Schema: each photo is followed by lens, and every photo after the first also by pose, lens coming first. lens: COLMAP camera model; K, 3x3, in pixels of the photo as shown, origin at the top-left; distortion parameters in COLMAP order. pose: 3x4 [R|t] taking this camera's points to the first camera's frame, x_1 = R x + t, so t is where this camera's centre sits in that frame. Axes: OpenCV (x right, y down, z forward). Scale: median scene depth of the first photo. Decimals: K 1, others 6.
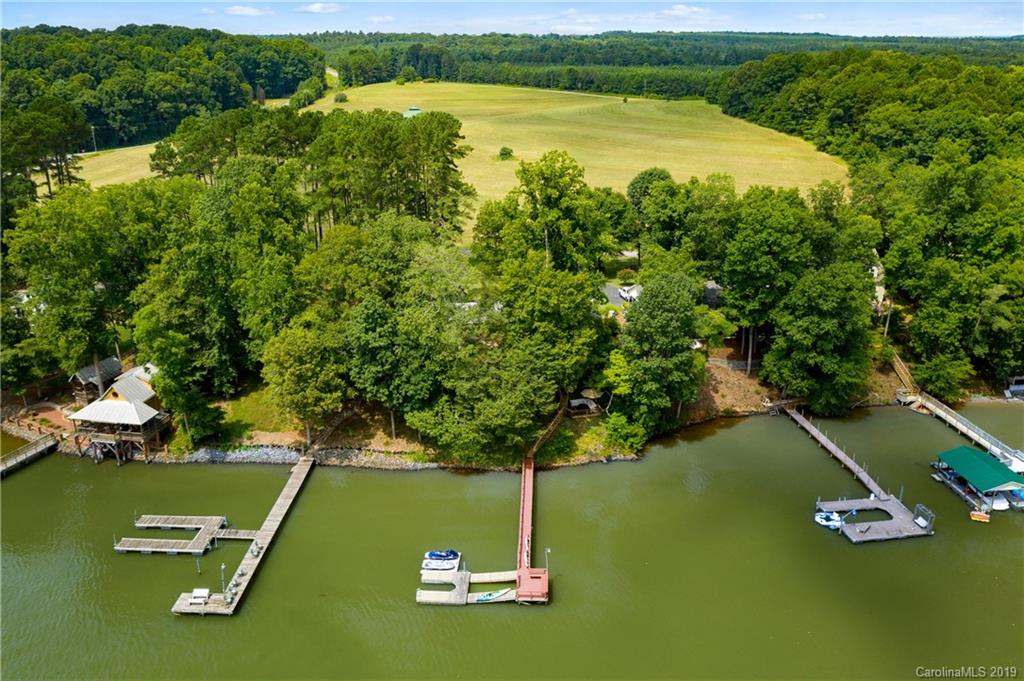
lens RADIAL K [[821.7, 0, 512.0], [0, 821.7, 340.5], [0, 0, 1]] dist [-0.005087, -0.001795]
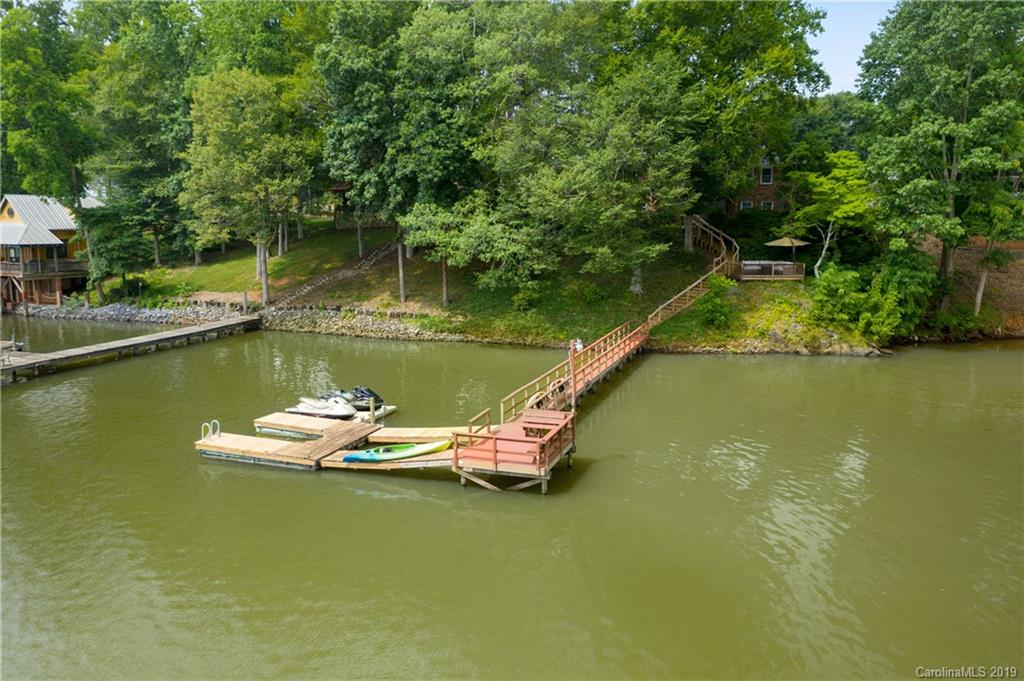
lens RADIAL K [[821.7, 0, 512.0], [0, 821.7, 340.5], [0, 0, 1]] dist [-0.005087, -0.001795]
pose [[0.957891, 0.050732, -0.282615, 0.086077], [-0.102764, 0.979643, -0.172452, 0.240096], [0.268113, 0.194233, 0.943604, 0.519760]]
